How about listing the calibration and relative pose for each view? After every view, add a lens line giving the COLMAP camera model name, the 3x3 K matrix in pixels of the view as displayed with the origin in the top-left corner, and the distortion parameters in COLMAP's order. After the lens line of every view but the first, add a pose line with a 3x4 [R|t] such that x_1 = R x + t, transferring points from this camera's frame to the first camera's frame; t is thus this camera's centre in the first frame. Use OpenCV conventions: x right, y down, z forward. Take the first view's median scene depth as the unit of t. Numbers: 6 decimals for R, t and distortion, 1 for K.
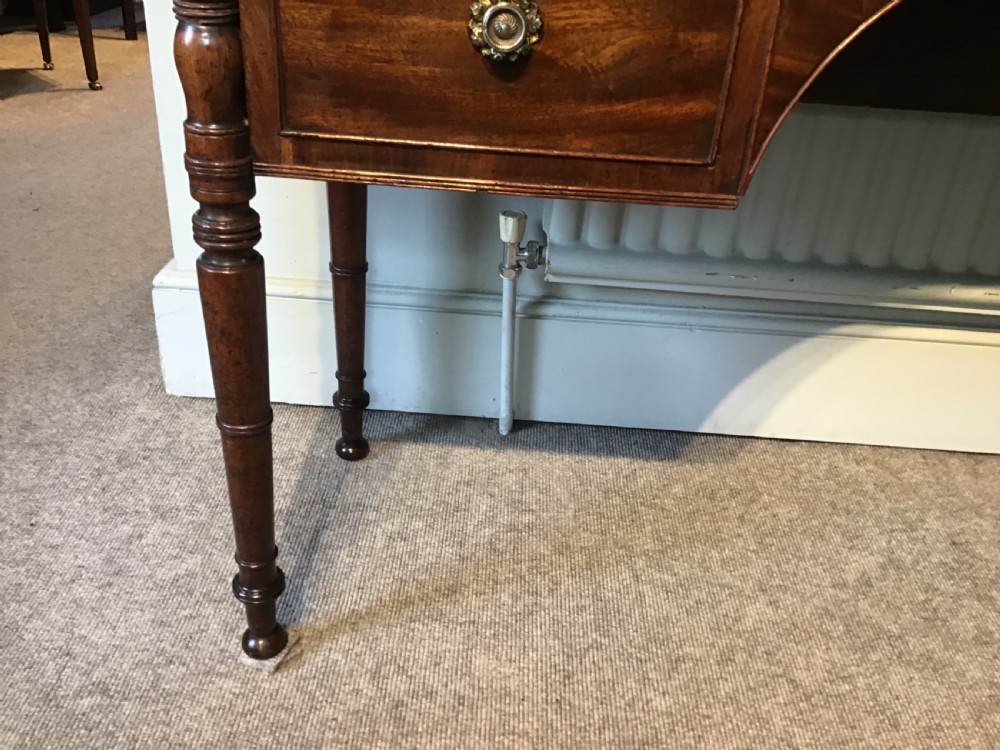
lens RADIAL K [[913.8, 0, 498.9], [0, 913.8, 372.1], [0, 0, 1]] dist [0.089188, -0.183706]
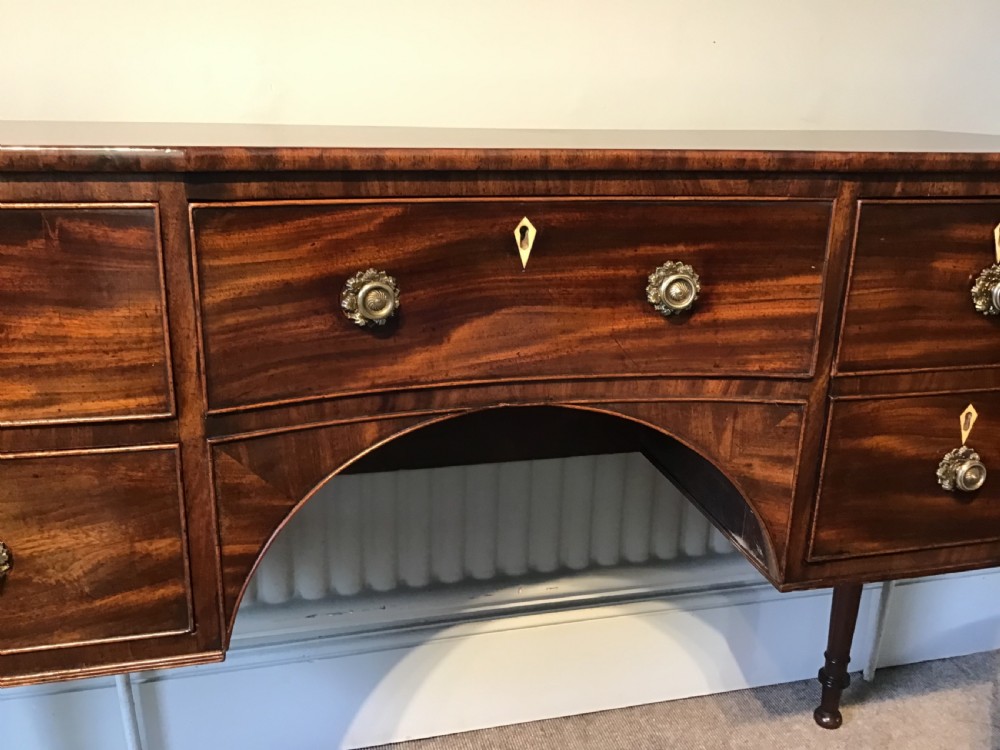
lens RADIAL K [[913.8, 0, 498.5], [0, 913.8, 366.0], [0, 0, 1]] dist [0.089188, -0.183706]
pose [[0.956204, -0.120204, 0.266881, 0.306913], [0.173467, 0.967132, -0.185915, -0.248235], [-0.235761, 0.224068, 0.945627, -0.256525]]
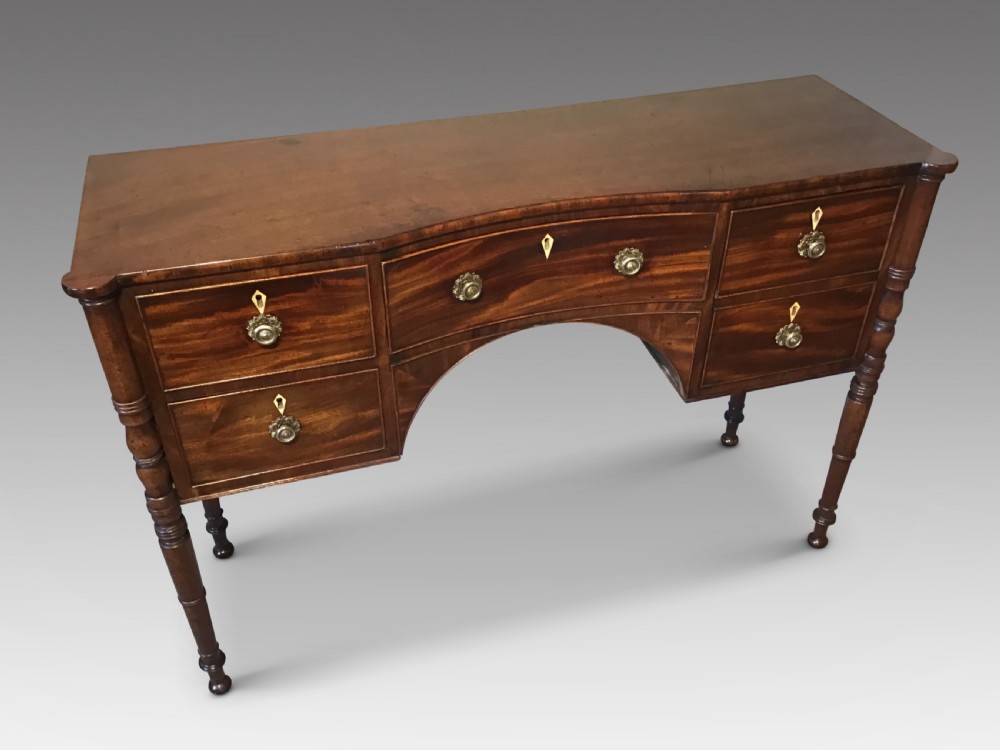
lens RADIAL K [[896.5, 0, 495.6], [0, 896.5, 375.6], [0, 0, 1]] dist [0.099044, -0.174320]
pose [[0.943198, -0.248120, 0.220940, 0.034400], [0.215663, 0.963116, 0.160927, -0.662133], [-0.252720, -0.104137, 0.961919, -1.157868]]
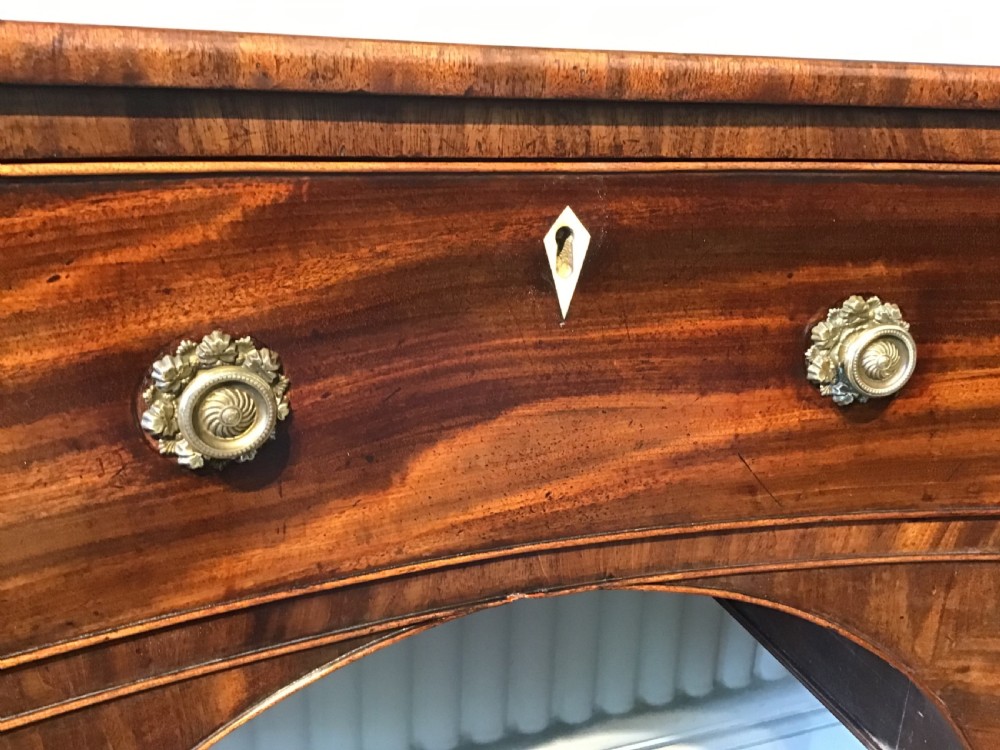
lens RADIAL K [[913.8, 0, 503.3], [0, 913.8, 362.6], [0, 0, 1]] dist [0.089188, -0.183706]
pose [[0.926037, -0.138515, 0.351096, 0.432691], [0.208413, 0.963207, -0.169695, -0.460775], [-0.314673, 0.230317, 0.920834, 0.305645]]
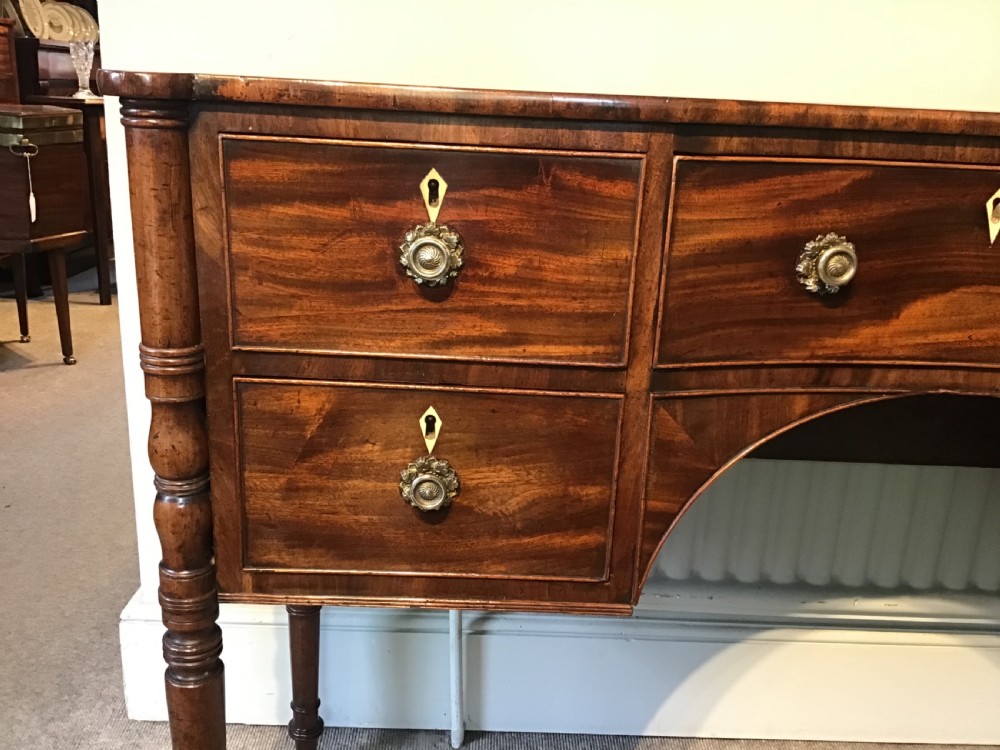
lens RADIAL K [[913.8, 0, 496.6], [0, 913.8, 372.9], [0, 0, 1]] dist [0.089188, -0.183706]
pose [[0.998745, -0.032743, 0.037887, 0.048400], [0.040123, 0.975962, -0.214215, -0.223597], [-0.029962, 0.215467, 0.976051, -0.201648]]
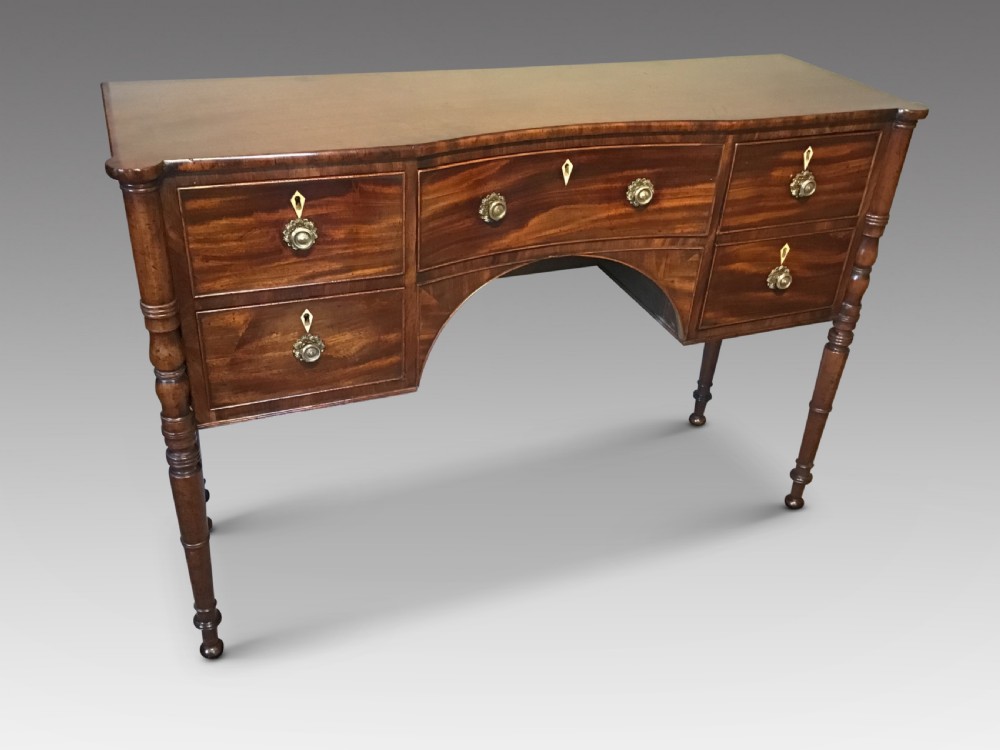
lens RADIAL K [[896.5, 0, 495.9], [0, 896.5, 370.3], [0, 0, 1]] dist [0.099044, -0.174320]
pose [[0.908082, -0.230151, 0.349881, -0.323281], [0.212338, 0.973133, 0.089021, -0.370142], [-0.360970, -0.006546, 0.932555, -1.119342]]
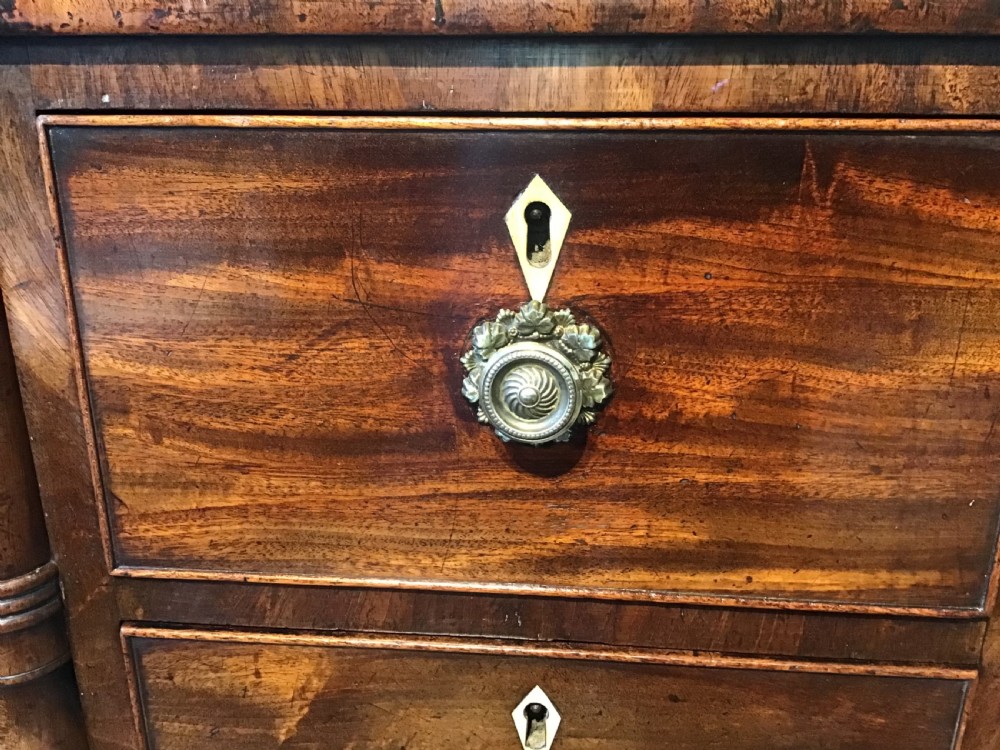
lens RADIAL K [[896.5, 0, 495.1], [0, 896.5, 361.8], [0, 0, 1]] dist [0.099044, -0.174320]
pose [[0.997141, -0.049352, -0.057213, 0.025997], [0.036959, 0.979024, -0.200364, -0.484183], [0.065902, 0.197677, 0.978049, 0.324270]]
